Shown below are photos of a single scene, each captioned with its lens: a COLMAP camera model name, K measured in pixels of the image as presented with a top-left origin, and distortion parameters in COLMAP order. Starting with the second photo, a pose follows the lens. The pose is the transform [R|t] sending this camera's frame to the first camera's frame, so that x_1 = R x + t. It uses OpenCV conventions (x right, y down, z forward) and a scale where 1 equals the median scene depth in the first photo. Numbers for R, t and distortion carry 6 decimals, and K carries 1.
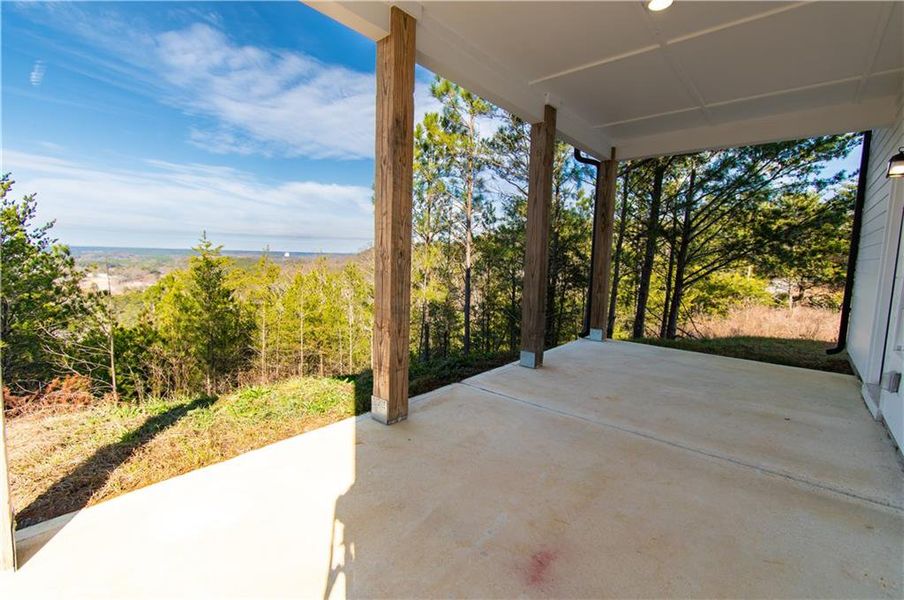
lens RADIAL K [[401.0, 0, 450.3], [0, 401.0, 296.9], [0, 0, 1]] dist [-0.000069, -0.000032]
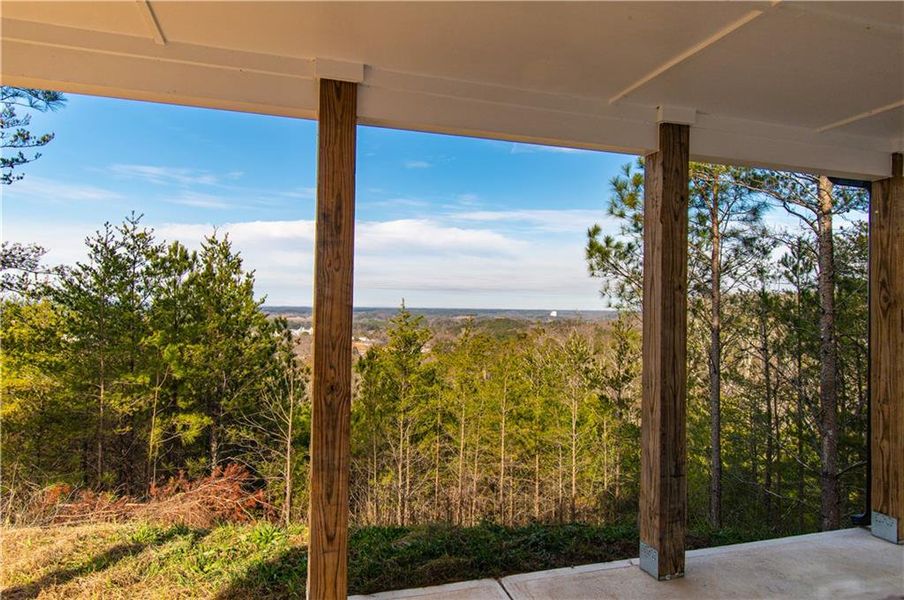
lens RADIAL K [[576.8, 0, 453.9], [0, 576.8, 297.4], [0, 0, 1]] dist [0.001066, 0.000569]
pose [[0.844435, -0.024588, -0.535093, 0.395078], [-0.044958, 0.992168, -0.116538, -0.099082], [0.533768, 0.122466, 0.836716, 0.135348]]
